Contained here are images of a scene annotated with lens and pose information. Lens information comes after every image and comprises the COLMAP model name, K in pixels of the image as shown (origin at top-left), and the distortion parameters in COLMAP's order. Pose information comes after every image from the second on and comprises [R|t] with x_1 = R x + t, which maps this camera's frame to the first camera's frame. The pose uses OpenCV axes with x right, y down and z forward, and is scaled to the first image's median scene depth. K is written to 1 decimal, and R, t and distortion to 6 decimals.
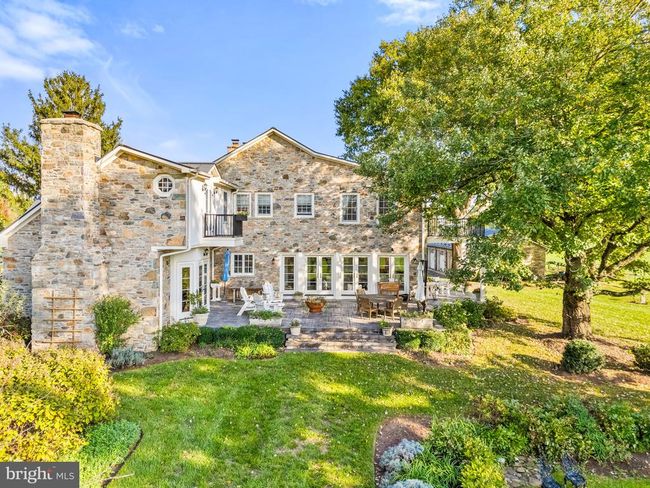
lens RADIAL K [[447.7, 0, 325.0], [0, 447.7, 244.0], [0, 0, 1]] dist [0.031751, -0.003708]
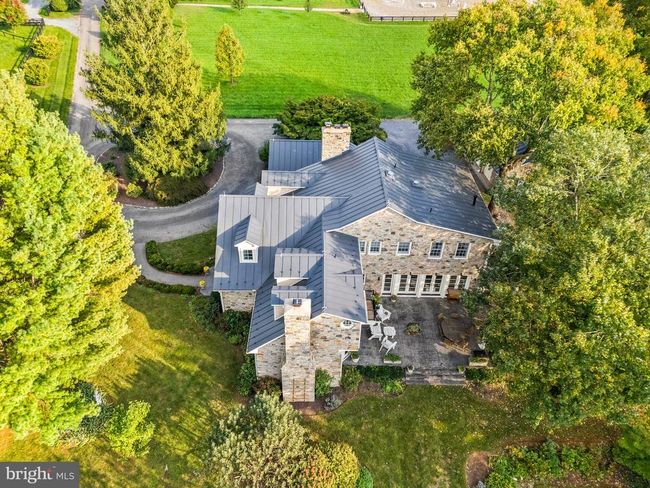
lens RADIAL K [[447.7, 0, 325.0], [0, 447.7, 244.0], [0, 0, 1]] dist [0.031751, -0.003708]
pose [[0.999910, 0.003108, 0.013029, -0.311610], [-0.010052, 0.816966, 0.576598, -0.903805], [-0.008853, -0.576677, 0.816924, -0.132420]]
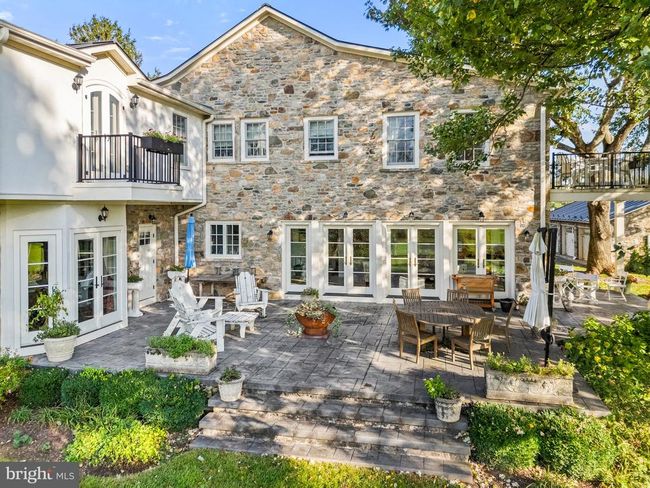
lens RADIAL K [[475.5, 0, 328.3], [0, 475.5, 223.6], [0, 0, 1]] dist [0.026627, -0.007417]
pose [[0.979975, 0.000343, -0.199122, 0.084676], [-0.000699, 0.999998, -0.001715, 0.024253], [0.199121, 0.001819, 0.979973, 0.404393]]
